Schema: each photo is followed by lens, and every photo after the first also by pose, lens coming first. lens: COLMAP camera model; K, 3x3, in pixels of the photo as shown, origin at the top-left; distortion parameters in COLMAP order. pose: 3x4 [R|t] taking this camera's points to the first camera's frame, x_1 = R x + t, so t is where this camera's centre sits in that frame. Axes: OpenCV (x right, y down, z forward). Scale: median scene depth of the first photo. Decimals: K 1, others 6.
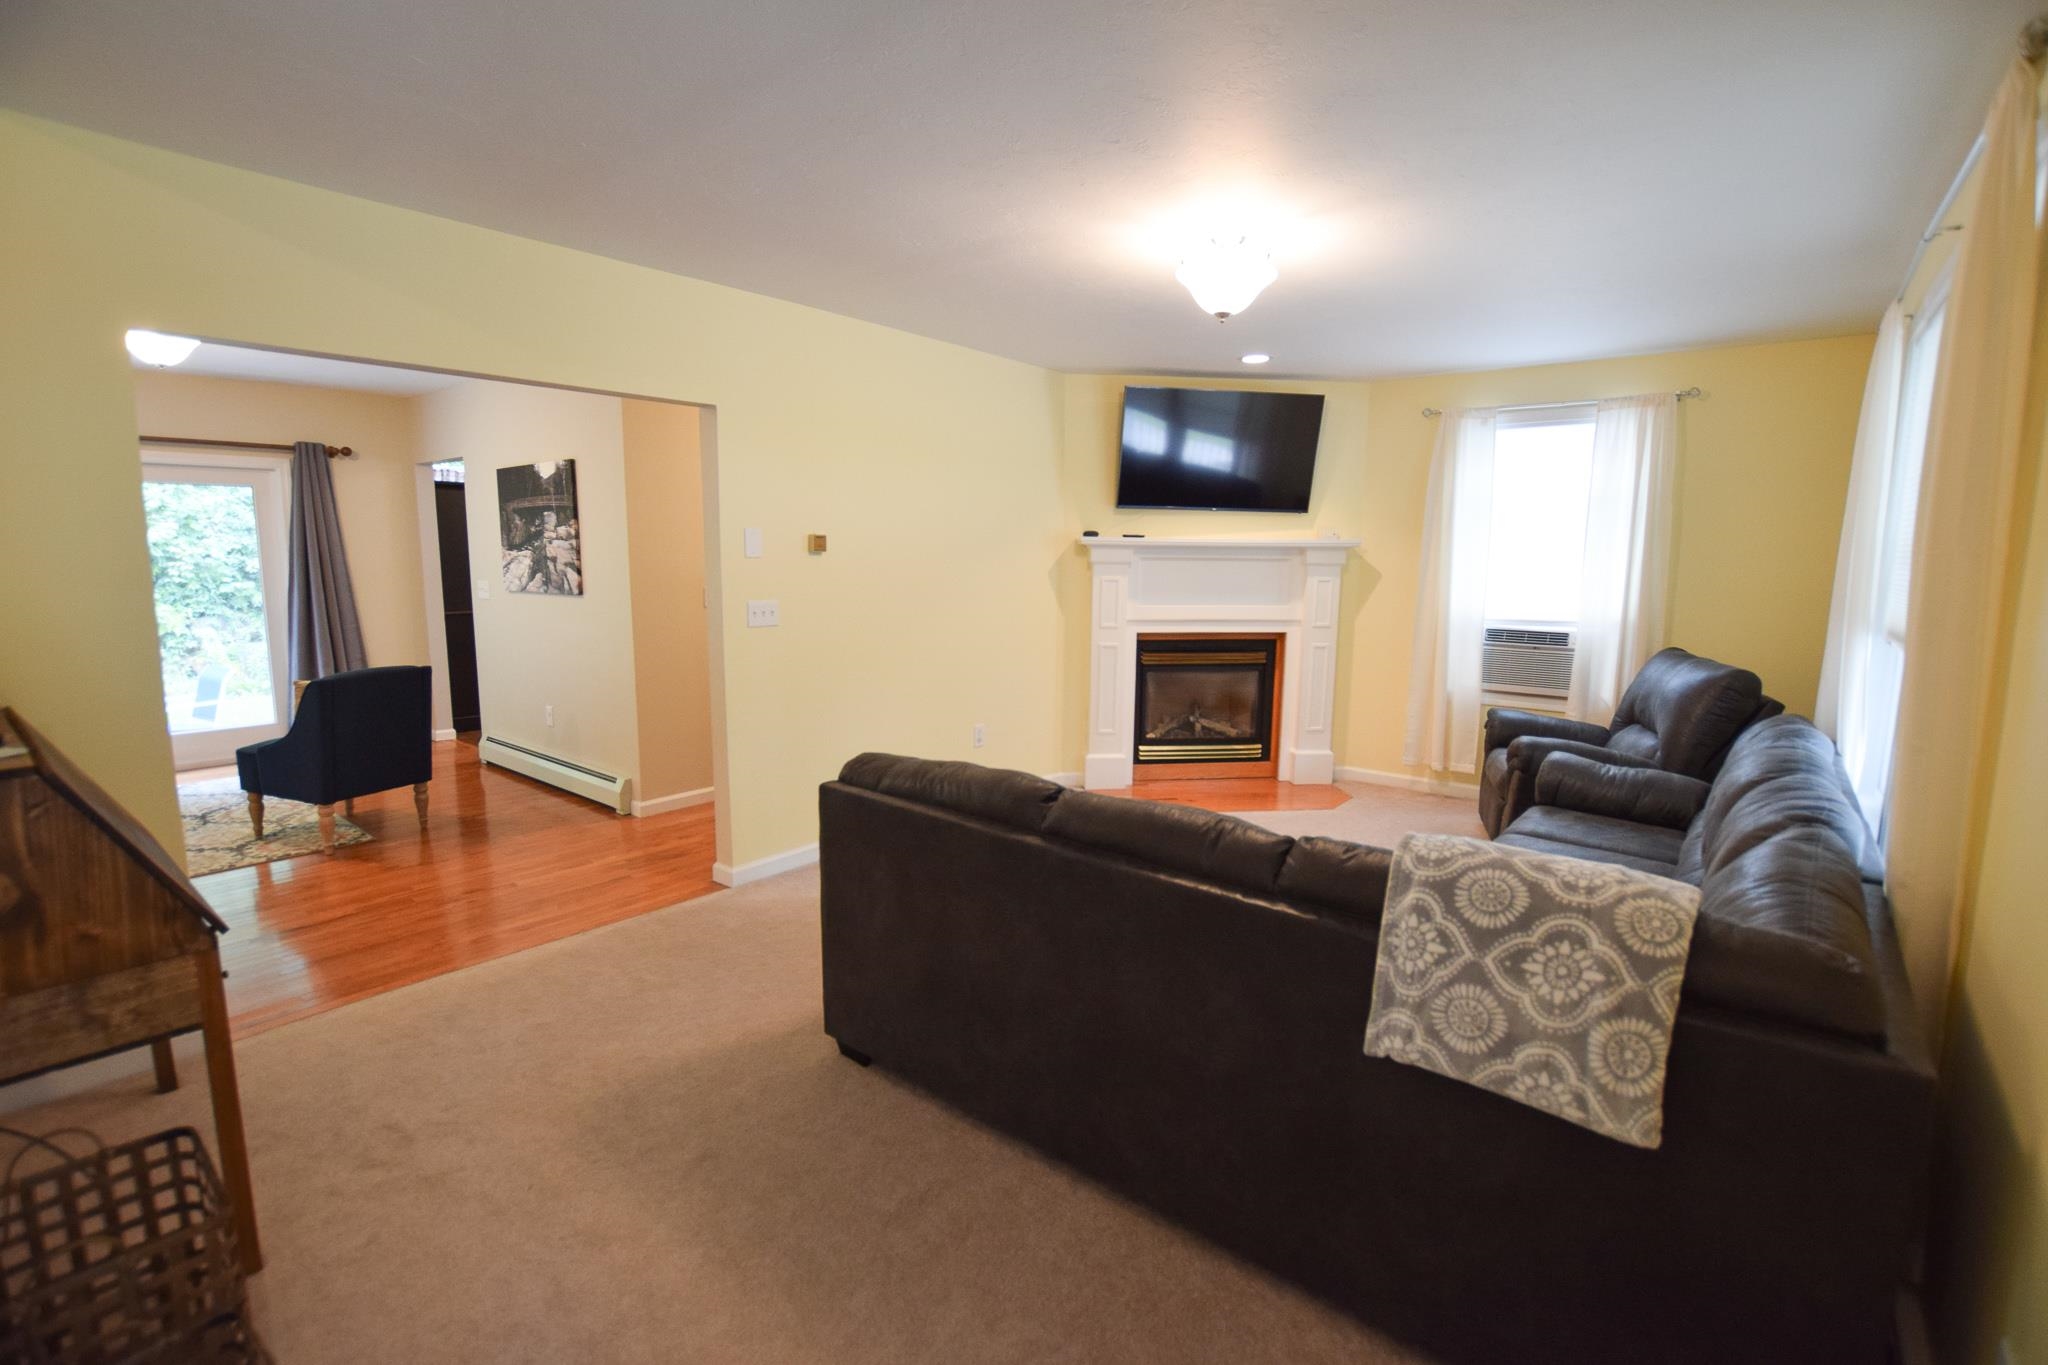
lens RADIAL K [[918.0, 0, 1026.4], [0, 918.0, 682.2], [0, 0, 1]] dist [-0.037175, 0.000160]
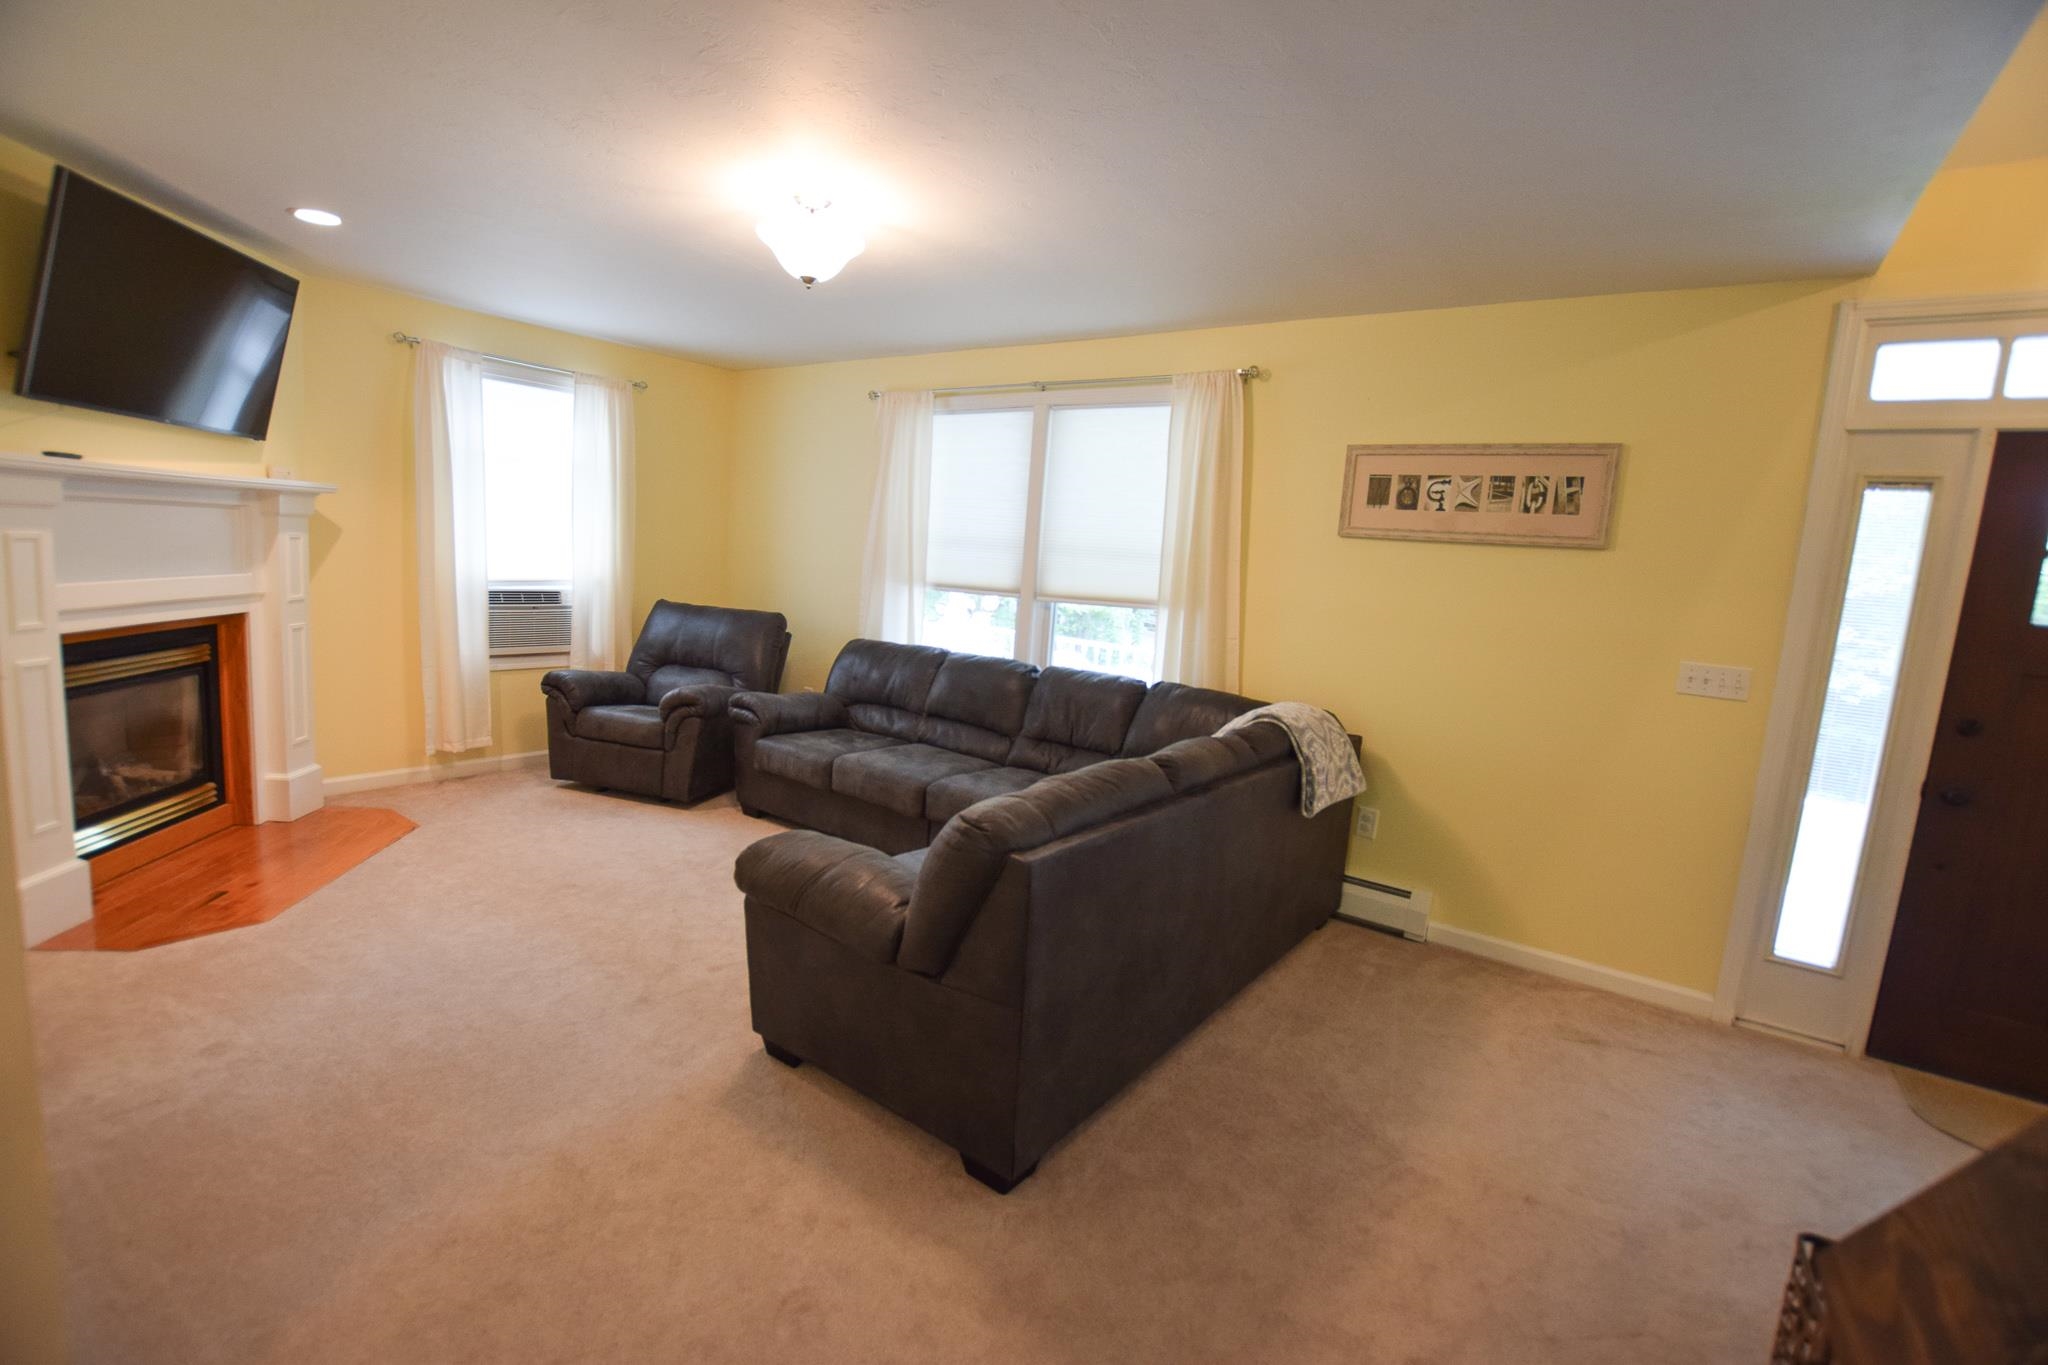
lens RADIAL K [[918.0, 0, 1026.4], [0, 918.0, 682.2], [0, 0, 1]] dist [-0.037175, 0.000160]
pose [[-0.066123, -0.150911, 0.986333, -0.443472], [0.066546, 0.985629, 0.155265, -0.070338], [-0.995590, 0.075903, -0.055131, 0.475965]]
